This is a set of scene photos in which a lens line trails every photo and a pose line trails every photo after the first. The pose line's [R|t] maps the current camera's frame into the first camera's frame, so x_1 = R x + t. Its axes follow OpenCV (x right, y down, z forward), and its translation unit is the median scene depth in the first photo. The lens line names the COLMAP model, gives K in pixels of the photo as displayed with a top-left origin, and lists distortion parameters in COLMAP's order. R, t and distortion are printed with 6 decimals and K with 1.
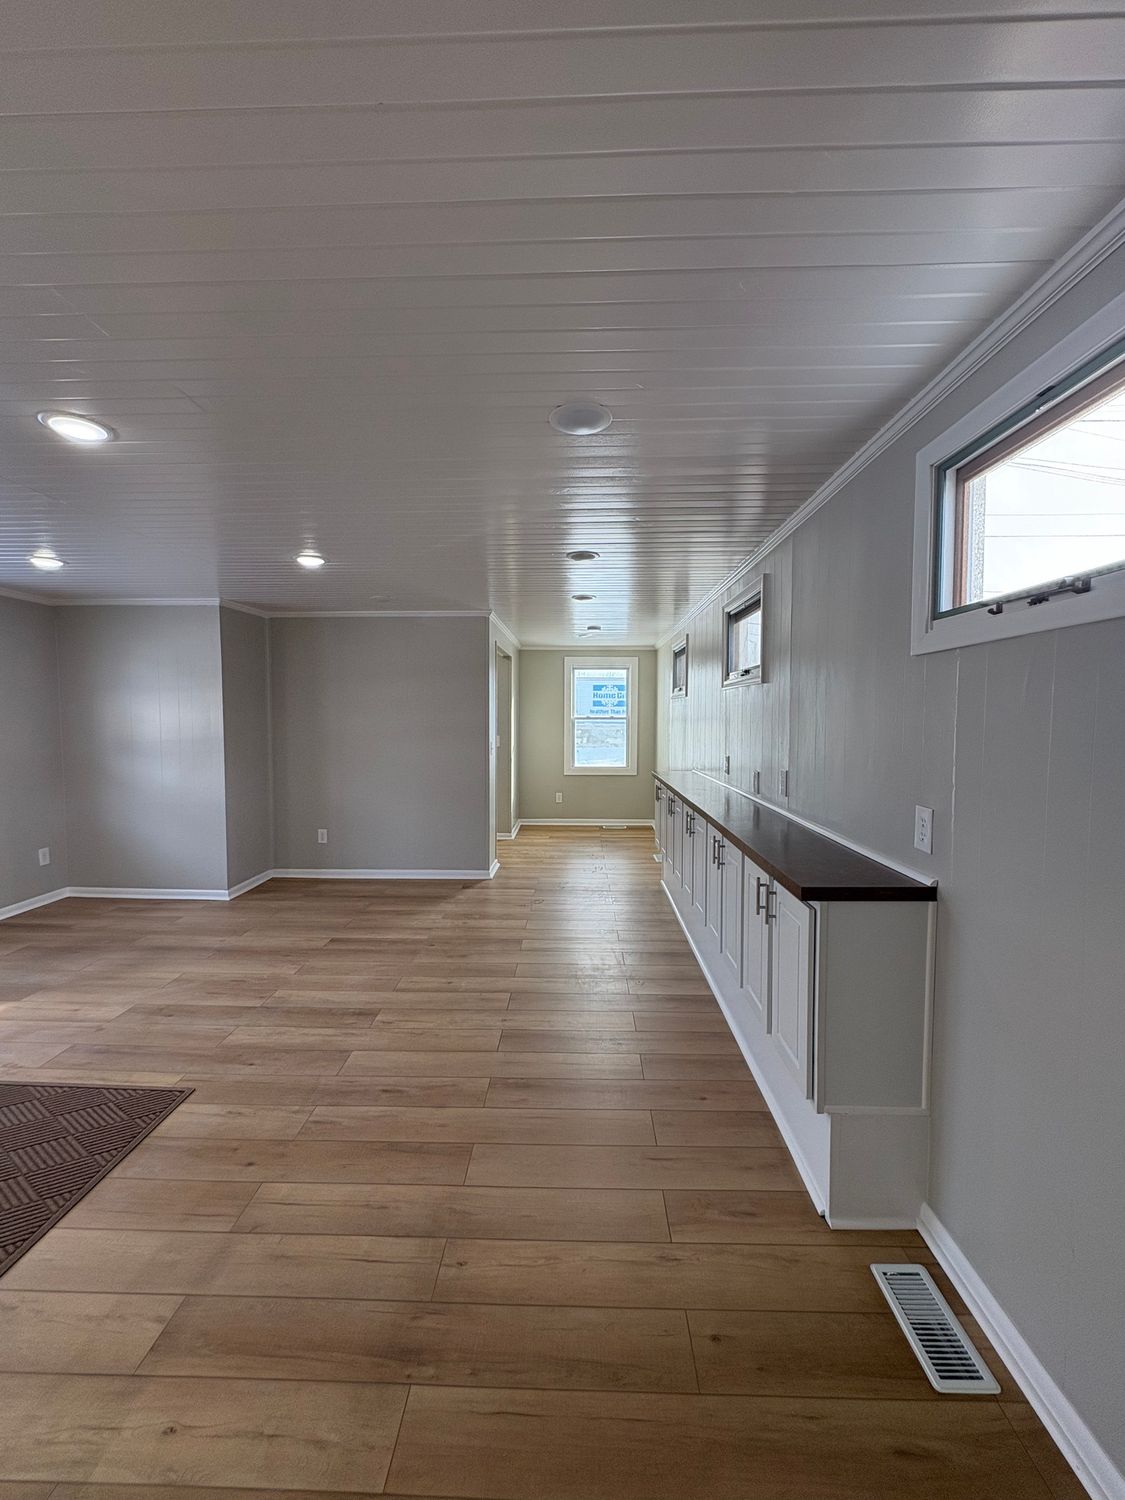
lens RADIAL K [[596.1, 0, 562.5], [0, 596.1, 750.0], [0, 0, 1]] dist [-0.000397, 0.000005]
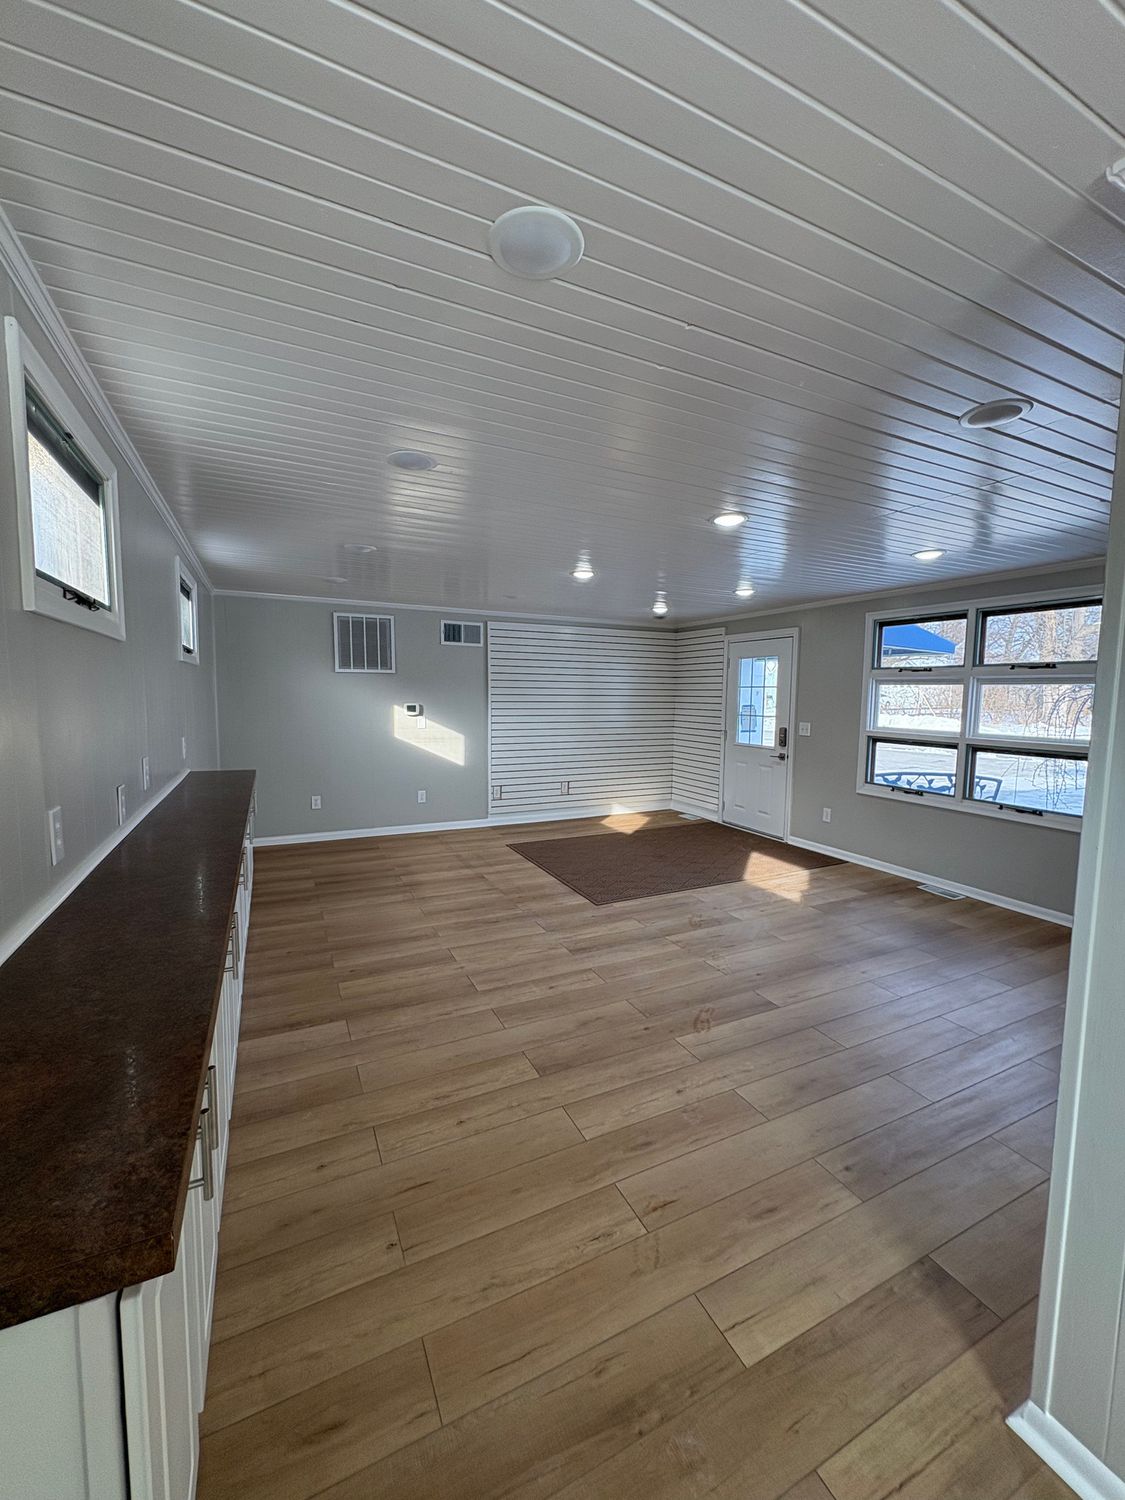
lens RADIAL K [[596.1, 0, 562.5], [0, 596.1, 750.0], [0, 0, 1]] dist [-0.000397, 0.000005]
pose [[-0.884210, 0.032058, -0.465989, 0.225982], [-0.039006, 0.989089, 0.142059, -0.111542], [0.465459, 0.143787, -0.873312, 1.851335]]
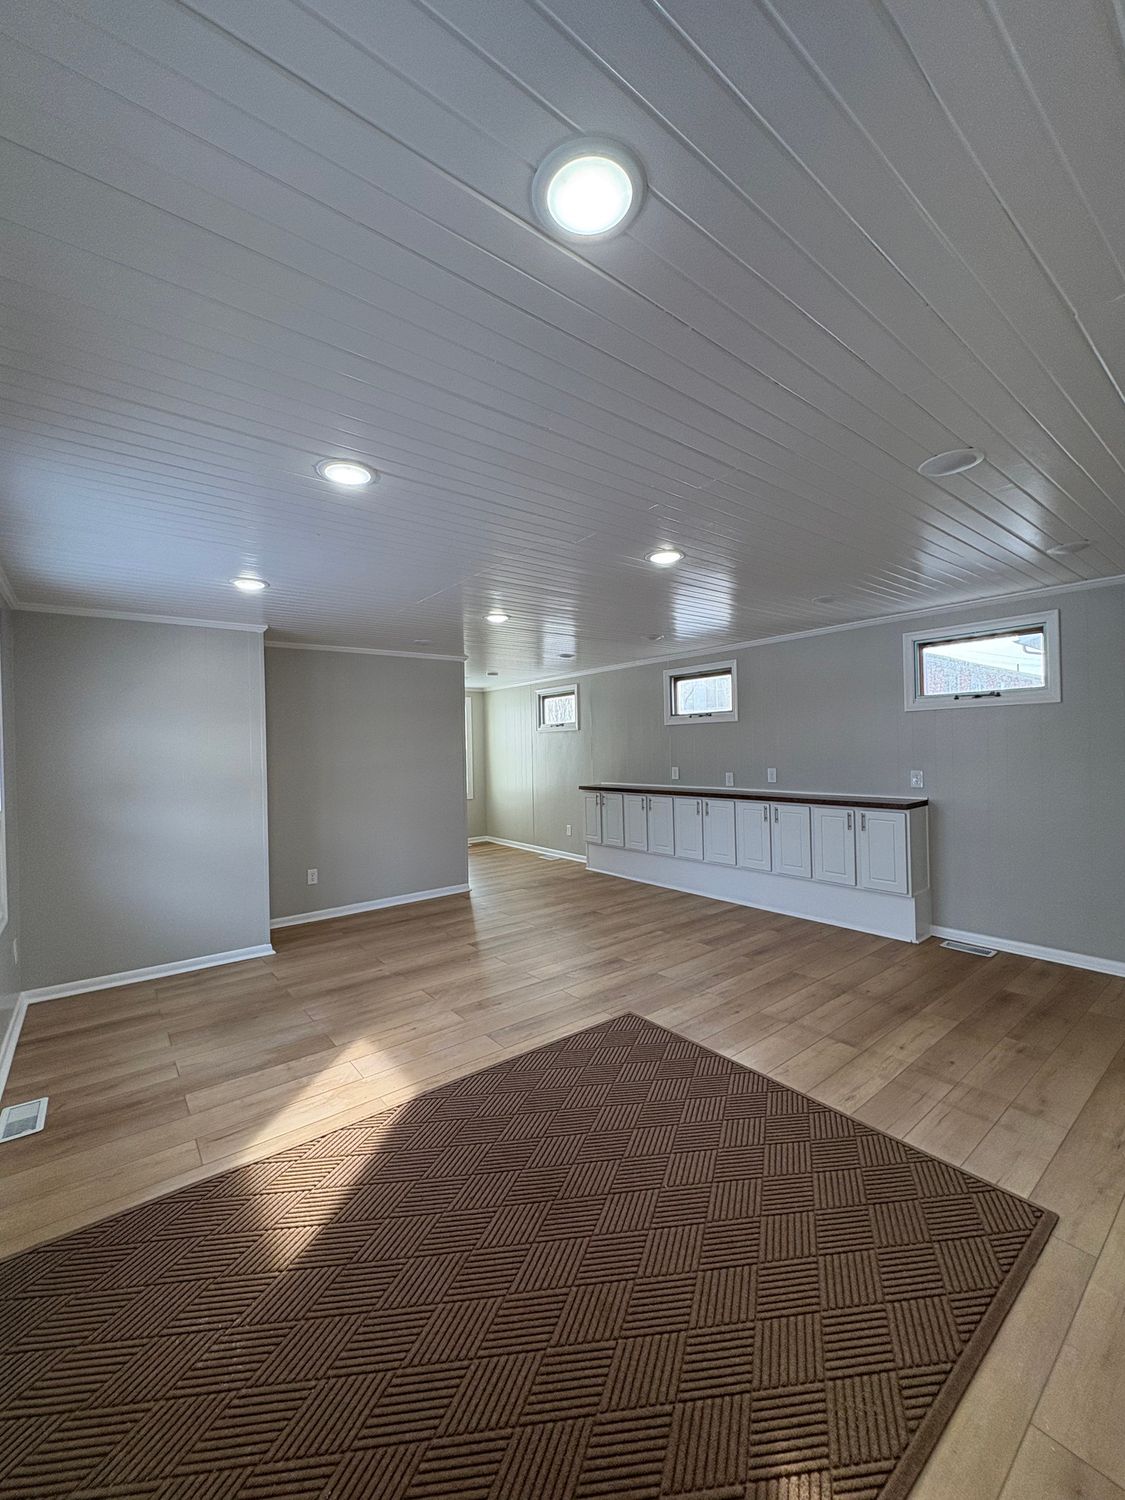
lens RADIAL K [[596.1, 0, 562.5], [0, 596.1, 750.0], [0, 0, 1]] dist [-0.000397, 0.000005]
pose [[0.768023, -0.024597, 0.639950, -1.207855], [0.062070, 0.997417, -0.036156, 0.003207], [-0.637408, 0.067490, 0.767565, -0.001020]]
